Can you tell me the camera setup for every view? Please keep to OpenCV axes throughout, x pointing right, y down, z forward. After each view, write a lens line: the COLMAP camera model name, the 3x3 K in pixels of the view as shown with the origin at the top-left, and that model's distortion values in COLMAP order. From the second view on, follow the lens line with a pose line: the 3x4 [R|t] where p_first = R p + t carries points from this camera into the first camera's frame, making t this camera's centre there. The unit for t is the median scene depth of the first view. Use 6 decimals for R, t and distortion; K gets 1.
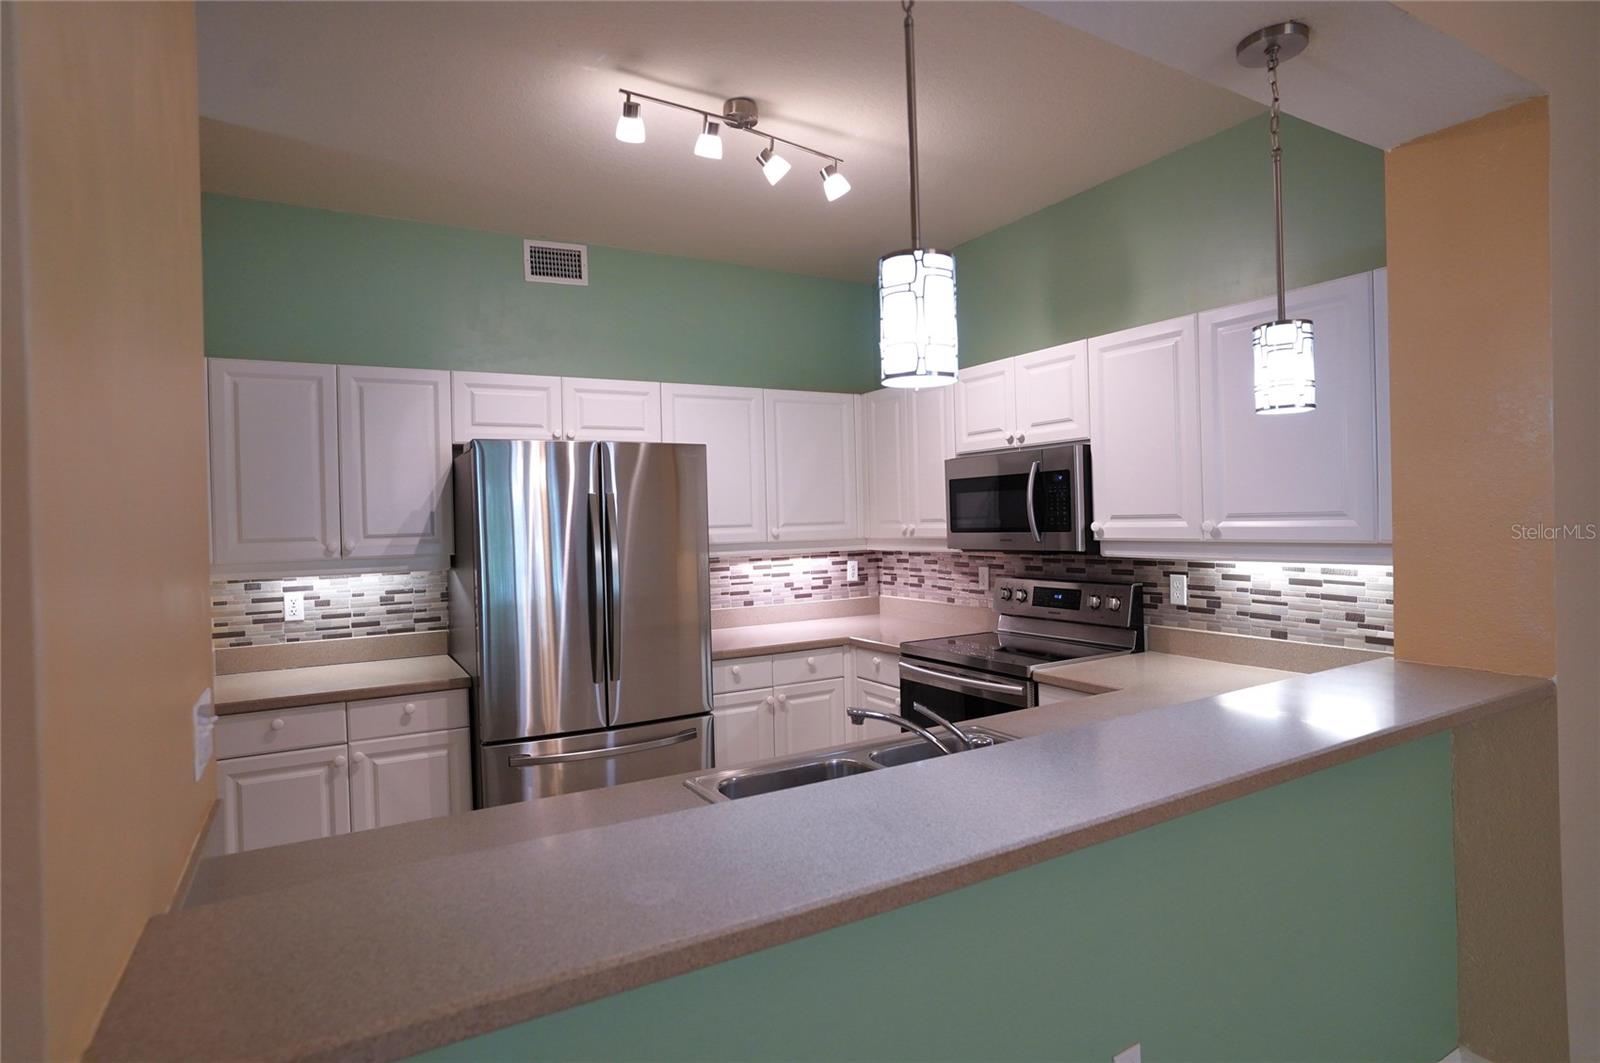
lens RADIAL K [[843.4, 0, 795.1], [0, 843.4, 524.2], [0, 0, 1]] dist [-0.076104, 0.052897]
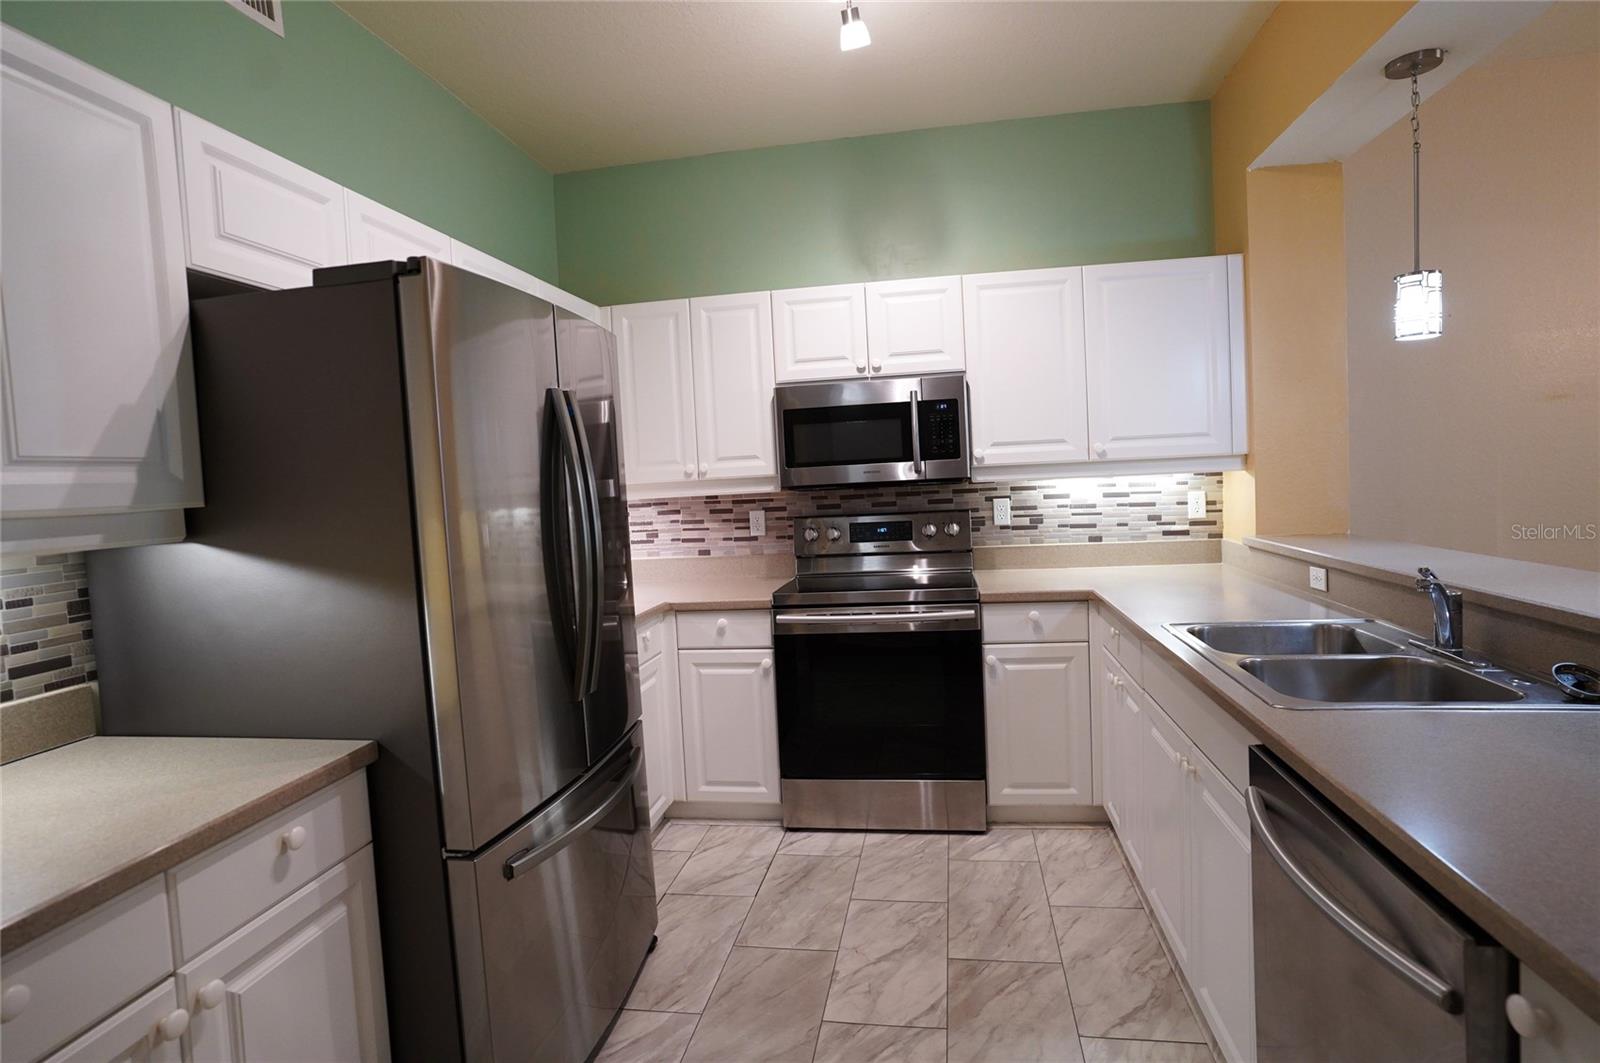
lens RADIAL K [[842.3, 0, 797.4], [0, 842.3, 526.3], [0, 0, 1]] dist [-0.062589, 0.036656]
pose [[0.635771, -0.051616, 0.770150, -0.552997], [0.037967, 0.998645, 0.035587, 0.043716], [-0.770943, 0.006615, 0.636869, 0.449489]]
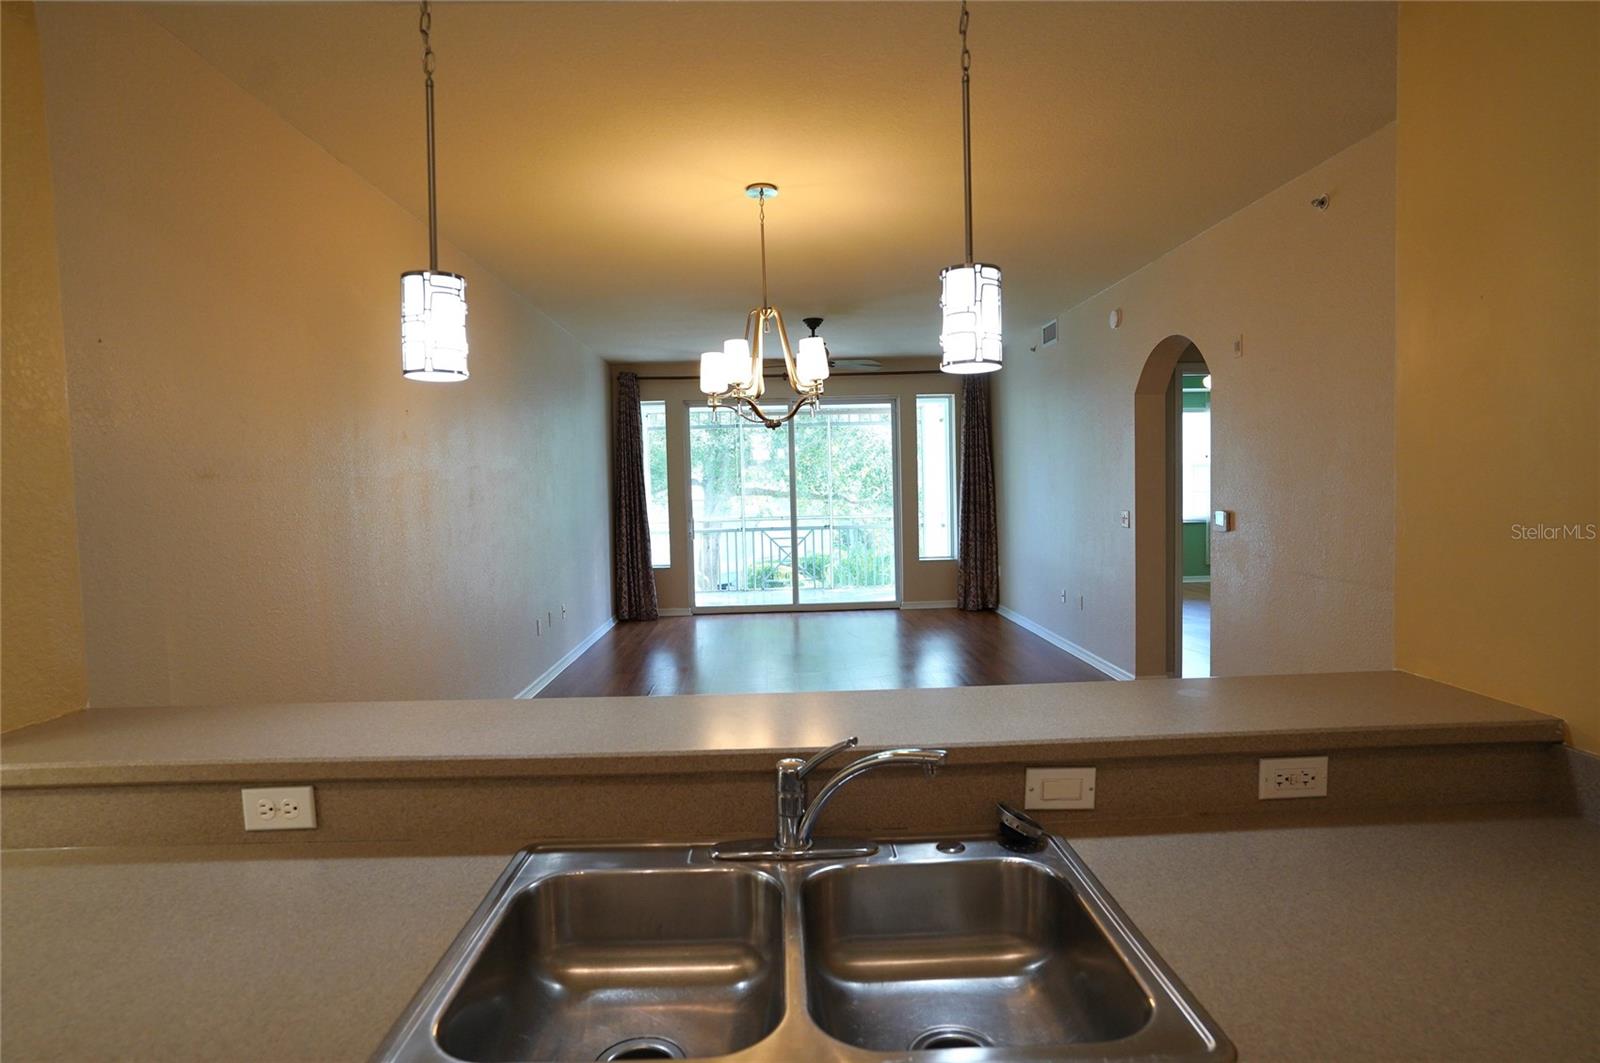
lens RADIAL K [[843.4, 0, 795.1], [0, 843.4, 524.2], [0, 0, 1]] dist [-0.076104, 0.052897]
pose [[-0.878893, 0.023475, 0.476441, -0.074840], [0.048224, 0.998044, 0.039783, 0.000692], [-0.474575, 0.057941, -0.878306, 0.774990]]
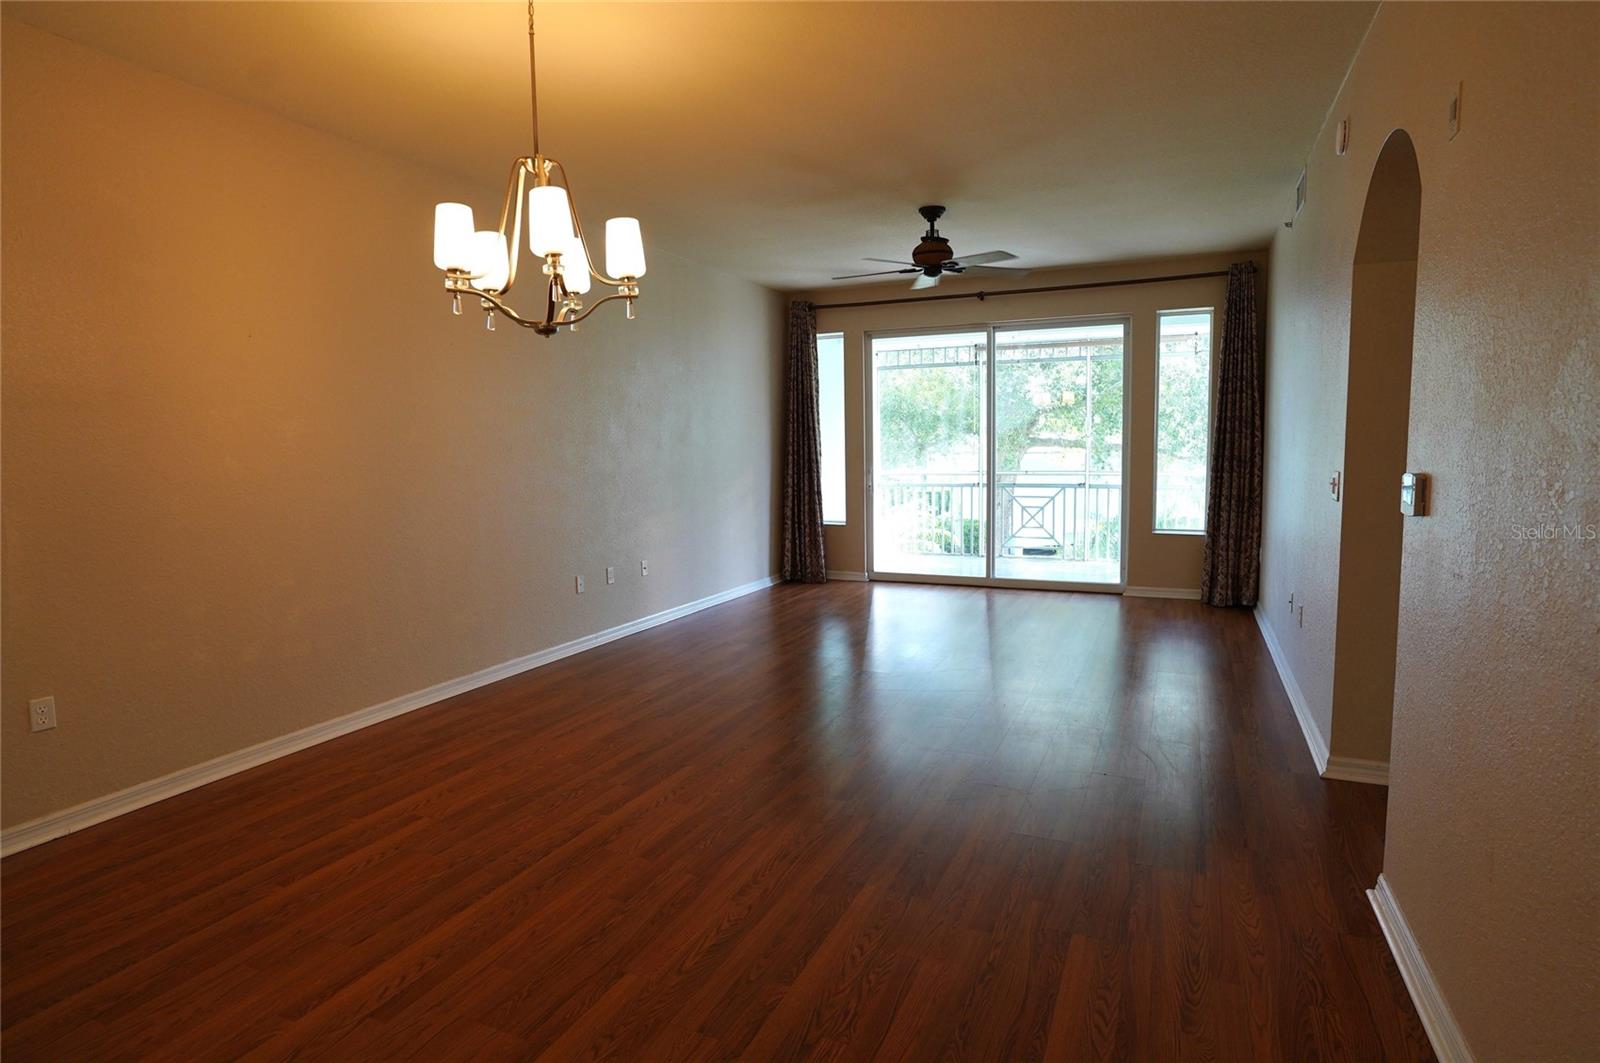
lens RADIAL K [[843.4, 0, 795.1], [0, 843.4, 524.2], [0, 0, 1]] dist [-0.076104, 0.052897]
pose [[-0.575766, -0.044351, 0.816410, -0.286652], [0.032777, 0.996473, 0.077249, 0.039342], [-0.816957, 0.071237, -0.572282, 0.049384]]
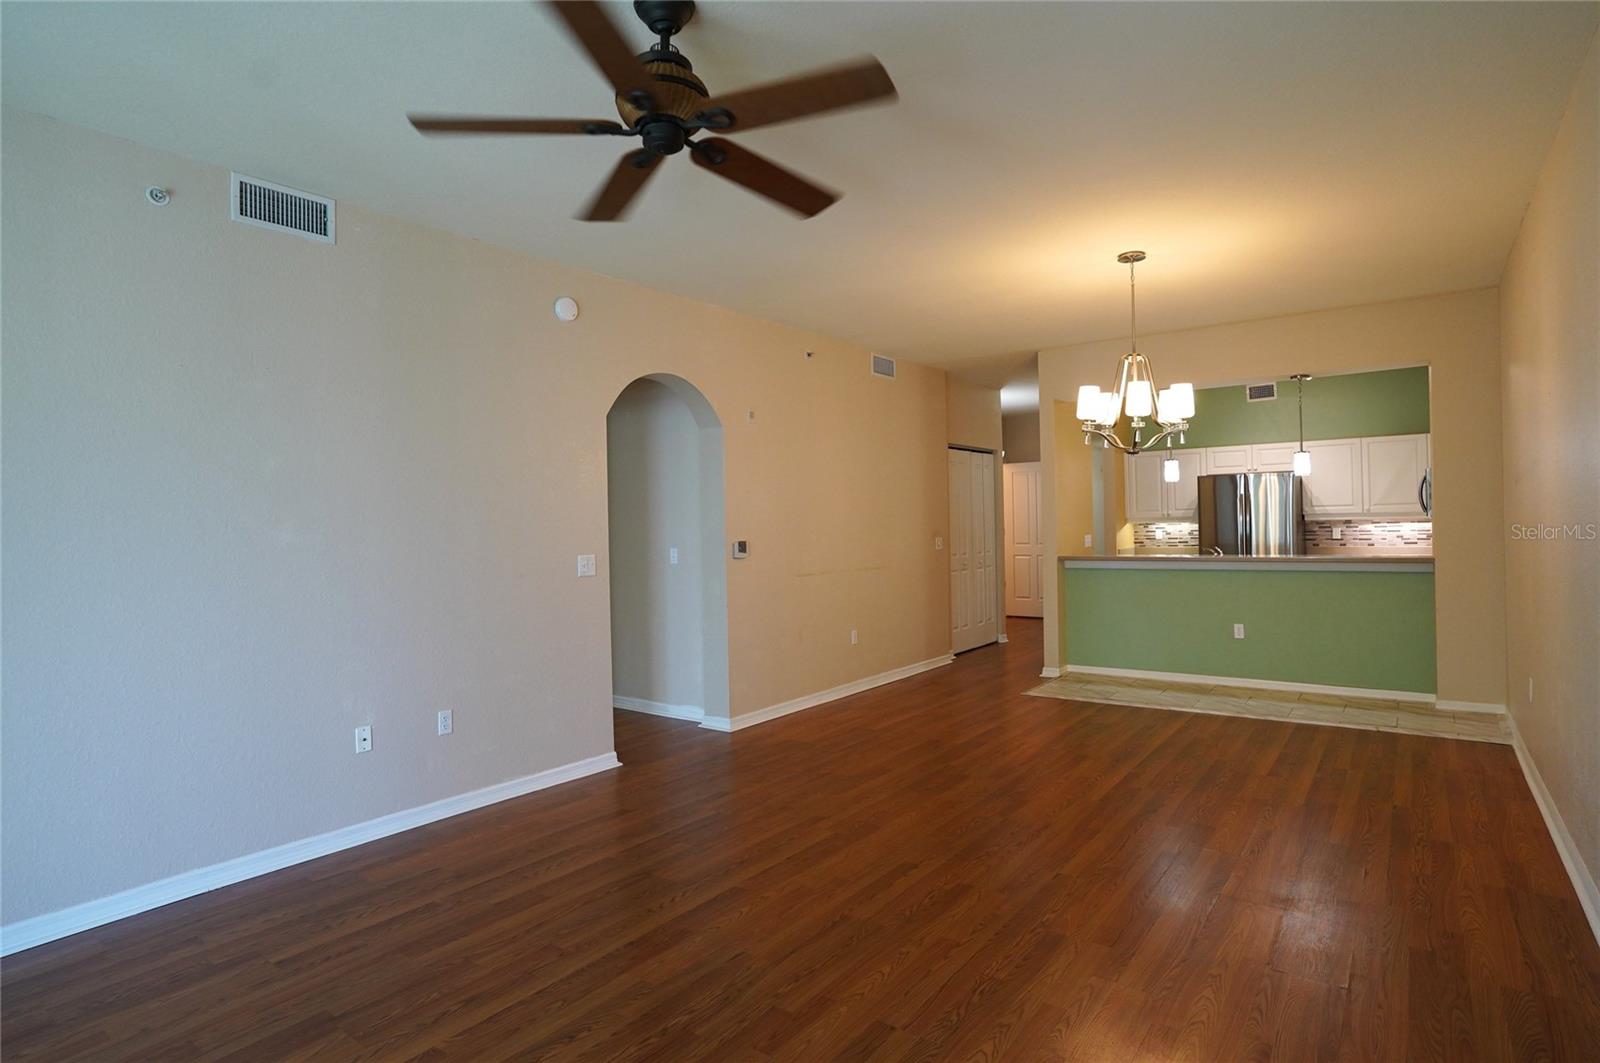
lens RADIAL K [[842.3, 0, 797.4], [0, 842.3, 526.3], [0, 0, 1]] dist [-0.062589, 0.036656]
pose [[0.392891, 0.019919, -0.919369, 1.528433], [0.007630, 0.999660, 0.024920, -0.008275], [0.919554, -0.016805, 0.392605, -1.259596]]
